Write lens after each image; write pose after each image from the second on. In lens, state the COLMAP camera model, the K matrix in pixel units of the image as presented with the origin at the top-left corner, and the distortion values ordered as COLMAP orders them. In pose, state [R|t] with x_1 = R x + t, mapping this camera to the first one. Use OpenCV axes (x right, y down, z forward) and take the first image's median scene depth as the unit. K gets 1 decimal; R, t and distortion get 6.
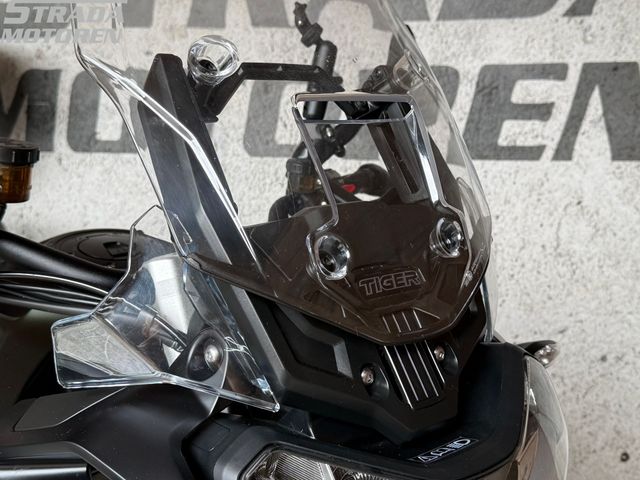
lens RADIAL K [[771.1, 0, 320.0], [0, 771.1, 240.0], [0, 0, 1]] dist [0.244898, -0.664075]
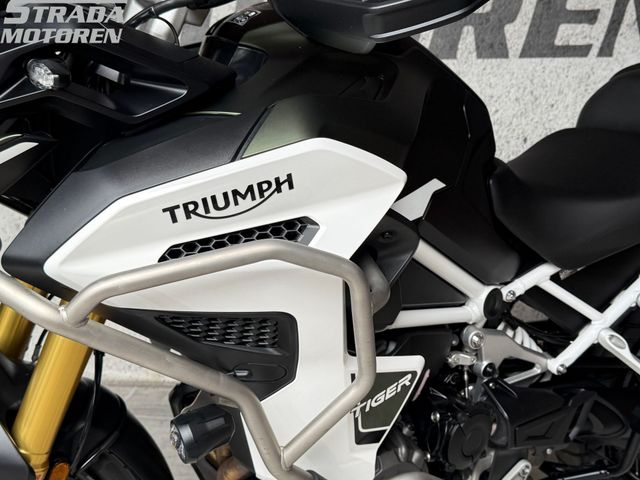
lens RADIAL K [[766.7, 0, 320.0], [0, 766.7, 240.0], [0, 0, 1]] dist [0.211477, -0.495313]
pose [[0.993318, -0.006611, 0.115220, -0.294556], [0.012211, 0.998774, -0.047963, 0.249090], [-0.114762, 0.049050, 0.992181, -0.179854]]
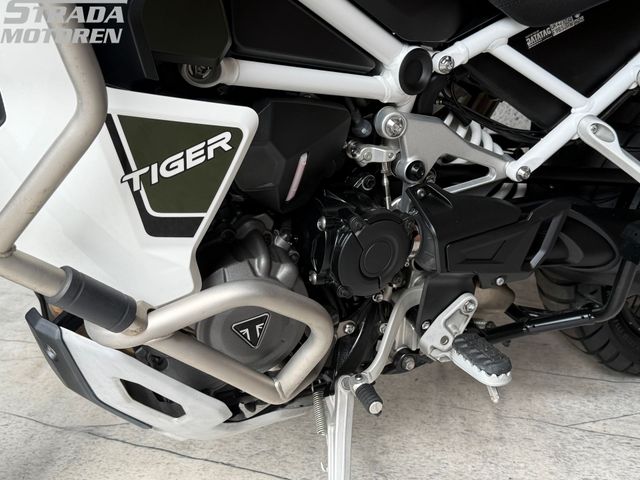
lens RADIAL K [[766.7, 0, 320.0], [0, 766.7, 240.0], [0, 0, 1]] dist [0.211477, -0.495313]
pose [[0.999640, -0.018916, 0.019012, -0.124820], [0.017406, 0.996904, 0.076684, 0.346918], [-0.020404, -0.076326, 0.996874, 0.006388]]
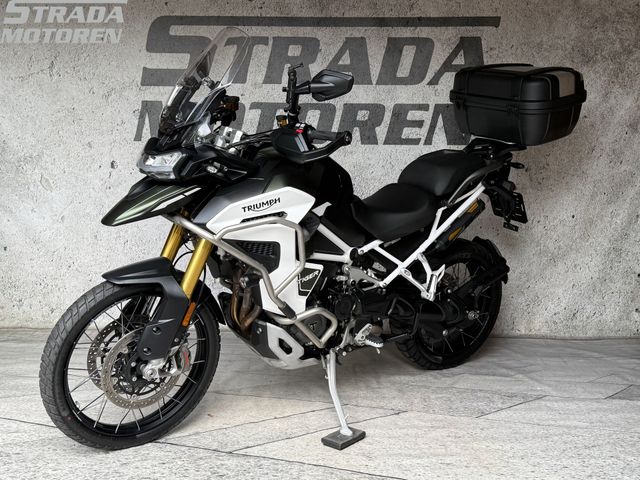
lens RADIAL K [[766.7, 0, 320.0], [0, 766.7, 240.0], [0, 0, 1]] dist [0.211477, -0.495313]
pose [[0.980041, 0.001373, 0.198789, -0.477808], [0.020084, 0.994176, -0.105882, 0.428701], [-0.197777, 0.107761, 0.974306, -1.185714]]
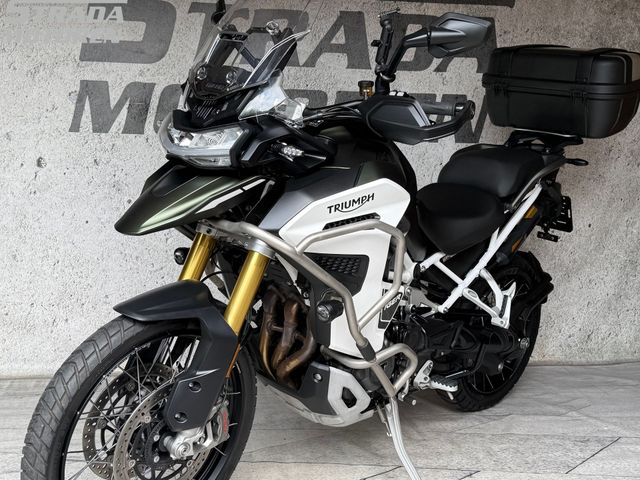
lens RADIAL K [[766.7, 0, 320.0], [0, 766.7, 240.0], [0, 0, 1]] dist [0.211477, -0.495313]
pose [[0.919797, -0.003808, 0.392376, -0.746644], [0.057093, 0.990611, -0.124222, 0.380819], [-0.388218, 0.136661, 0.911378, -0.664596]]
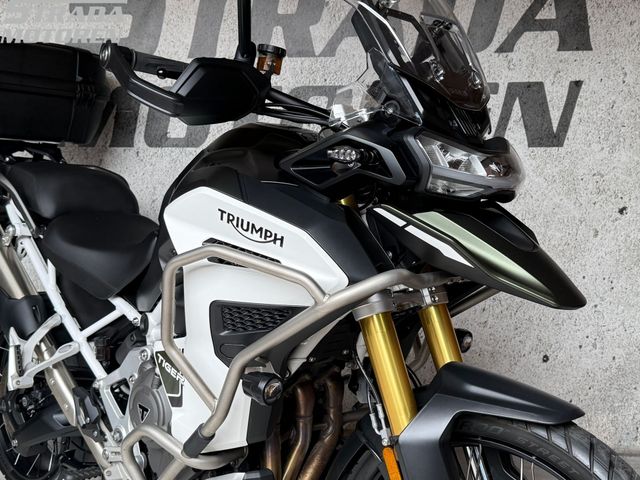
lens RADIAL K [[766.7, 0, 320.0], [0, 766.7, 240.0], [0, 0, 1]] dist [0.211477, -0.495313]
pose [[0.994466, 0.004806, 0.104949, -0.184935], [0.008018, 0.992567, -0.121432, 0.255457], [-0.104752, 0.121601, 0.987036, -0.413954]]
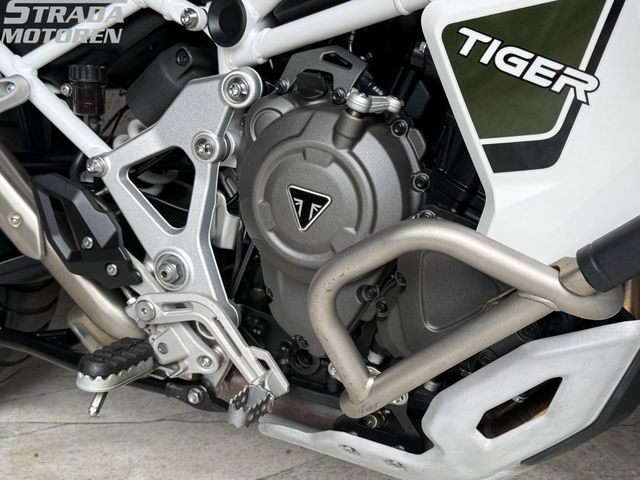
lens RADIAL K [[766.7, 0, 320.0], [0, 766.7, 240.0], [0, 0, 1]] dist [0.211477, -0.495313]
pose [[0.901149, -0.078834, 0.426282, -0.460730], [0.043211, 0.994764, 0.092617, 0.326787], [-0.431351, -0.065041, 0.899837, 0.201955]]
